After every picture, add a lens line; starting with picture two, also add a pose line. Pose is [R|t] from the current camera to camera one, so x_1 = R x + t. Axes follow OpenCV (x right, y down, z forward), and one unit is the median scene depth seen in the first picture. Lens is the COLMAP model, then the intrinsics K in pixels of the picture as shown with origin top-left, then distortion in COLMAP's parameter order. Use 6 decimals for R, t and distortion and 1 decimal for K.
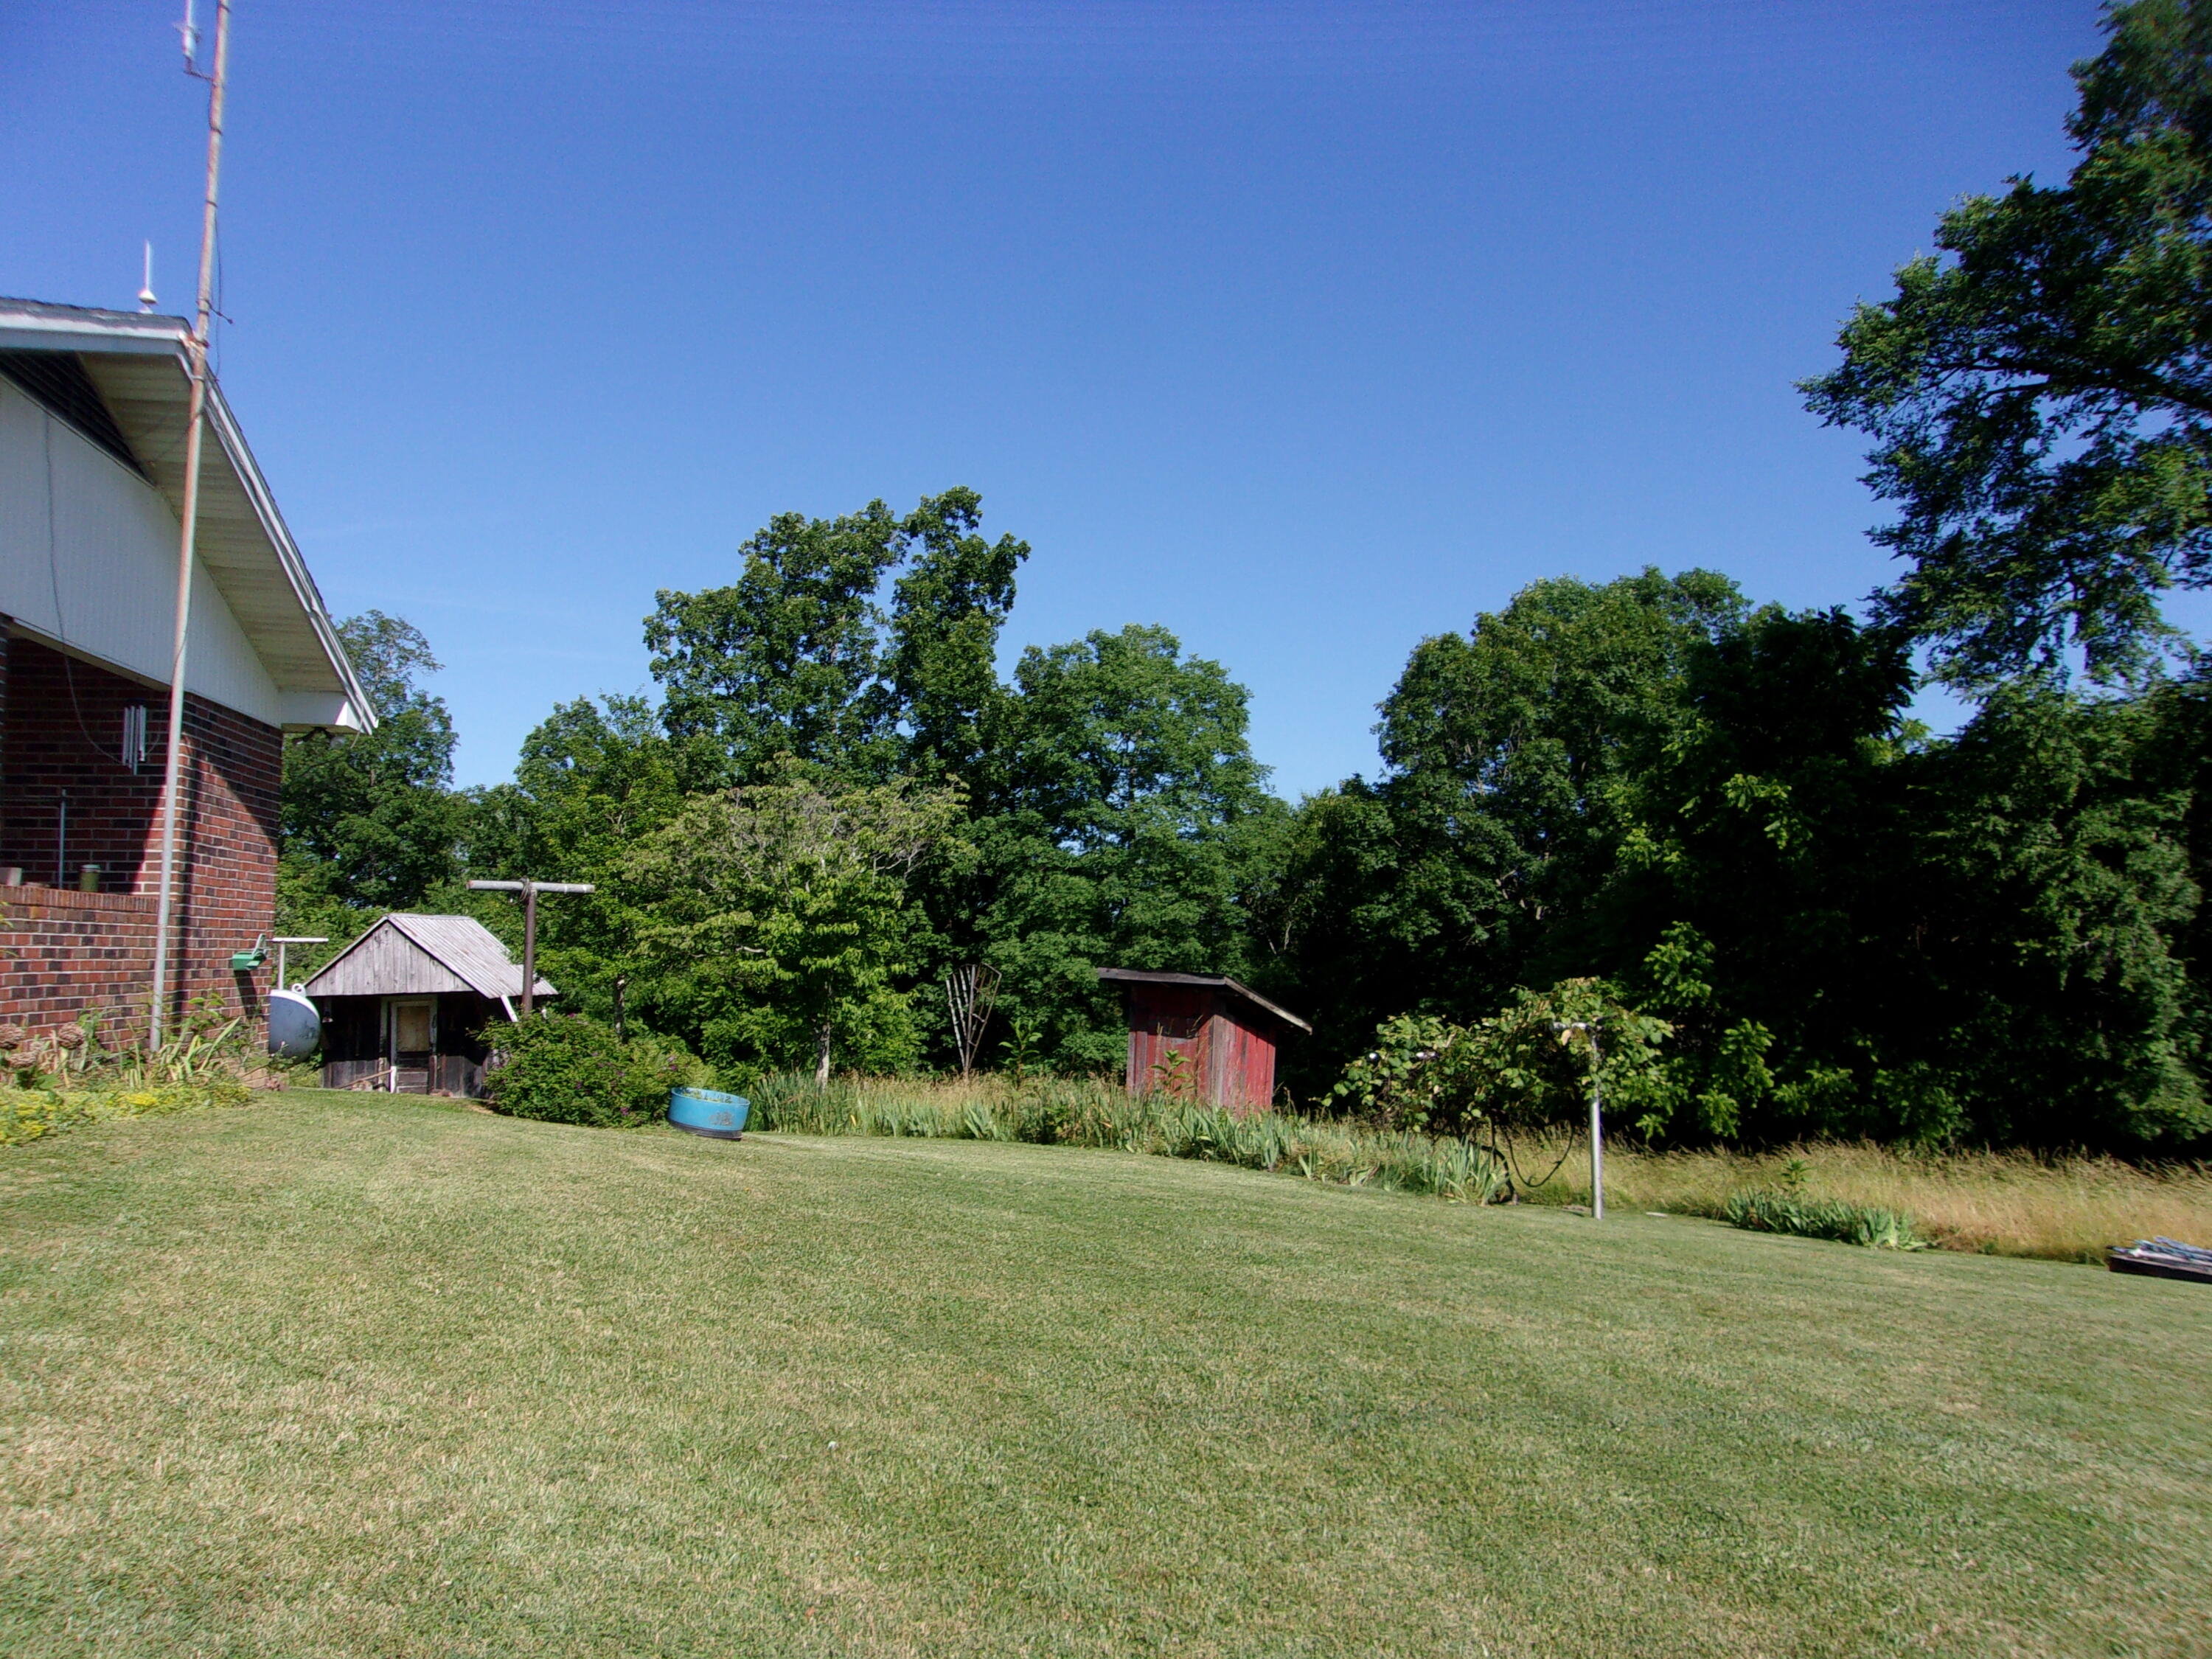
lens RADIAL K [[1821.3, 0, 1106.9], [0, 1821.3, 787.7], [0, 0, 1]] dist [0.042481, -0.015645]
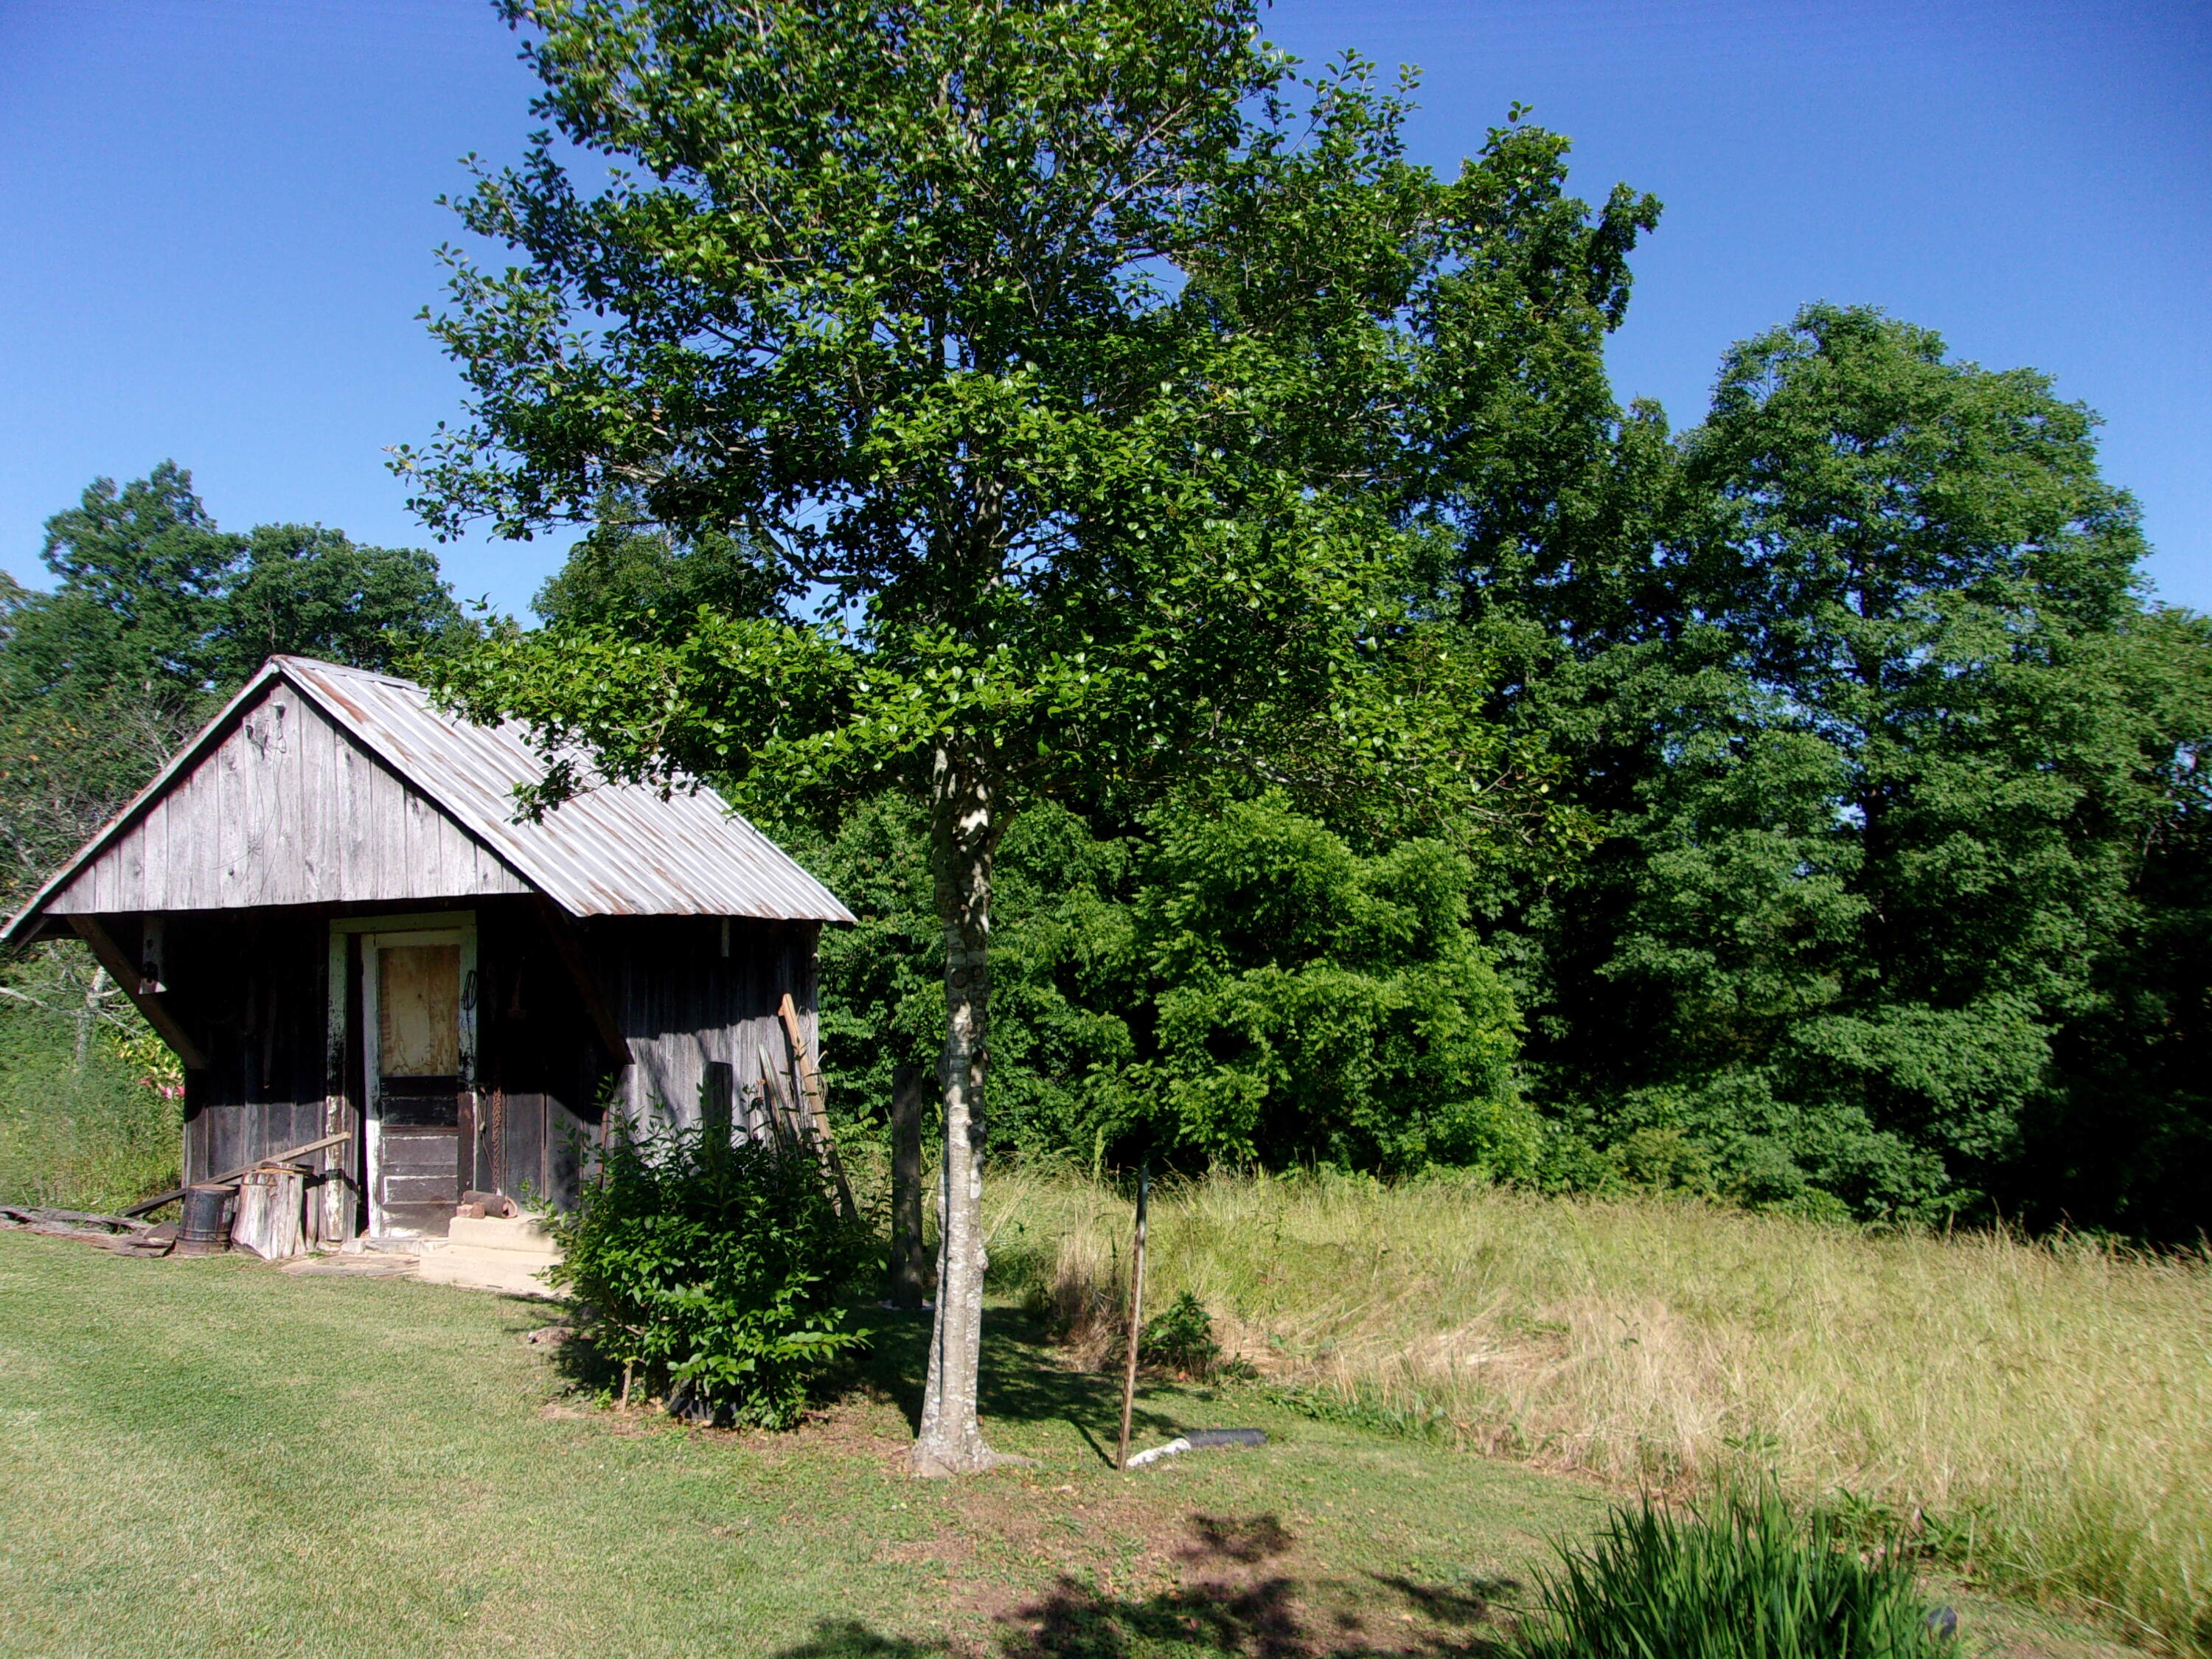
lens RADIAL K [[1821.3, 0, 1107.6], [0, 1821.3, 836.2], [0, 0, 1]] dist [0.042481, -0.015645]
pose [[0.976319, -0.015026, -0.215815, -0.102300], [0.024369, 0.998874, 0.040697, 0.050703], [0.214961, -0.044993, 0.975586, 0.401479]]
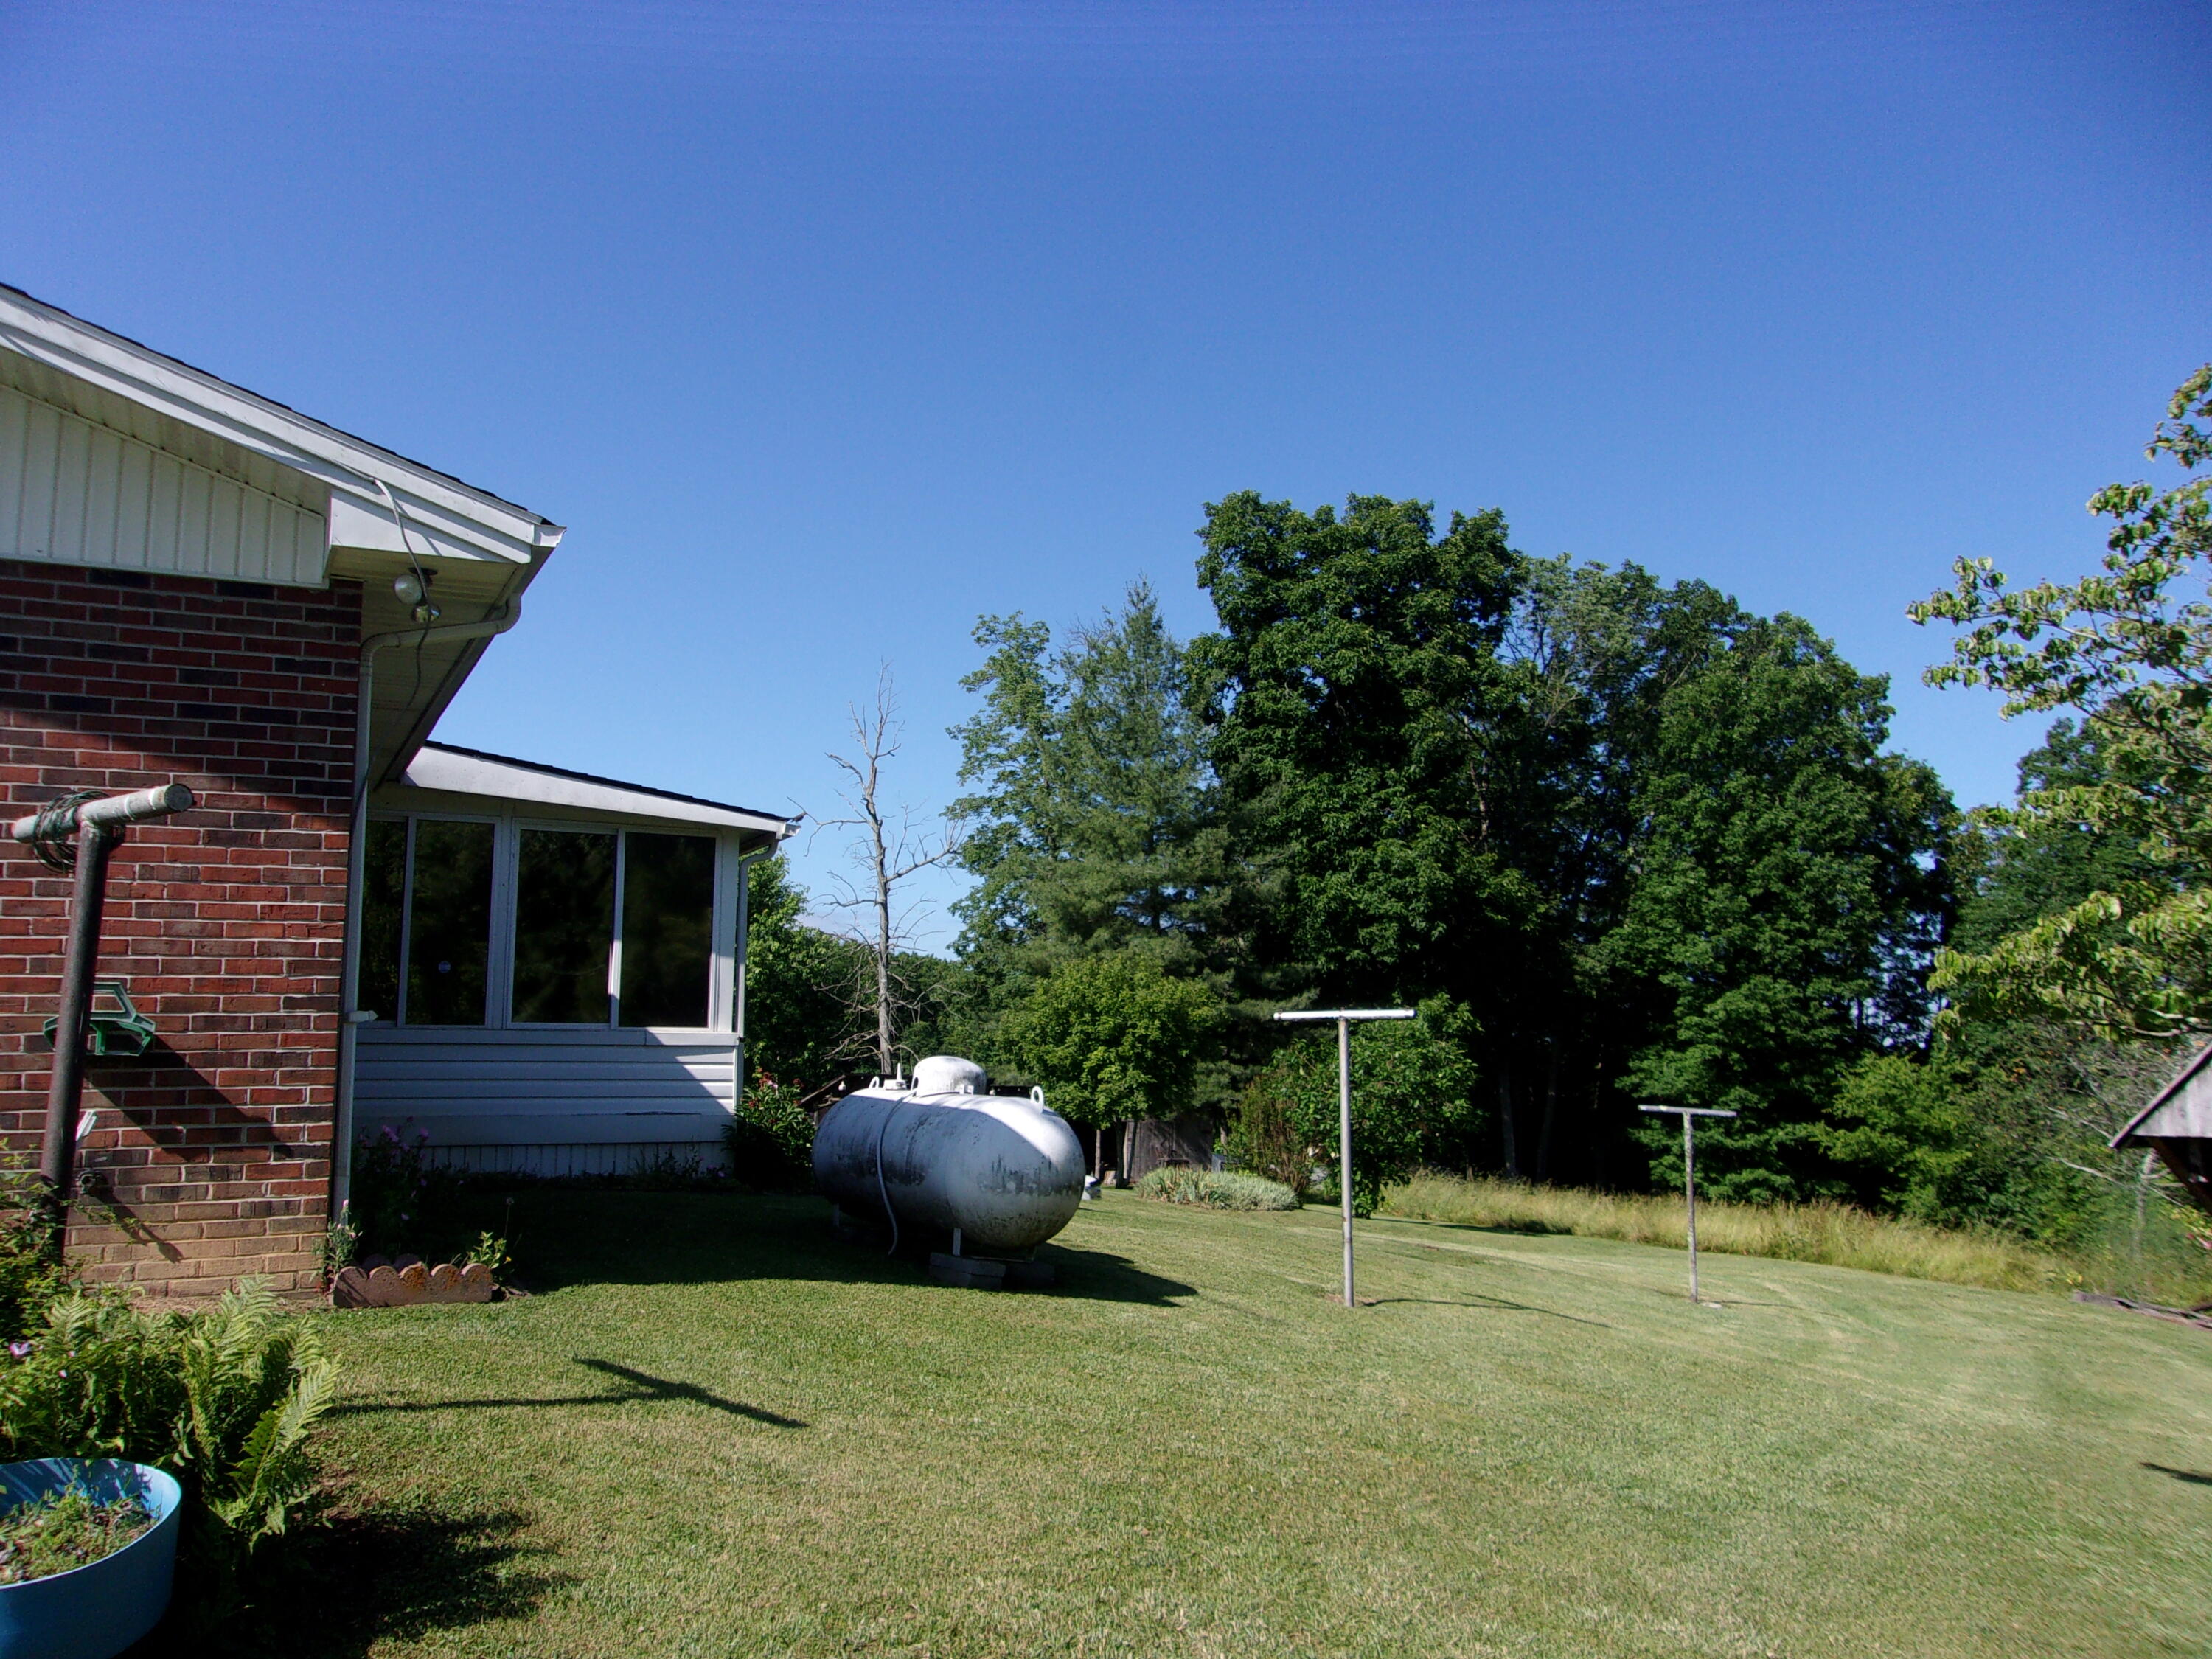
lens RADIAL K [[1821.3, 0, 1049.0], [0, 1821.3, 791.8], [0, 0, 1]] dist [0.042481, -0.015645]
pose [[0.346223, -0.139624, -0.927704, 0.021476], [0.073689, 0.989855, -0.121476, 0.025326], [0.935254, -0.026304, 0.352999, 0.237659]]
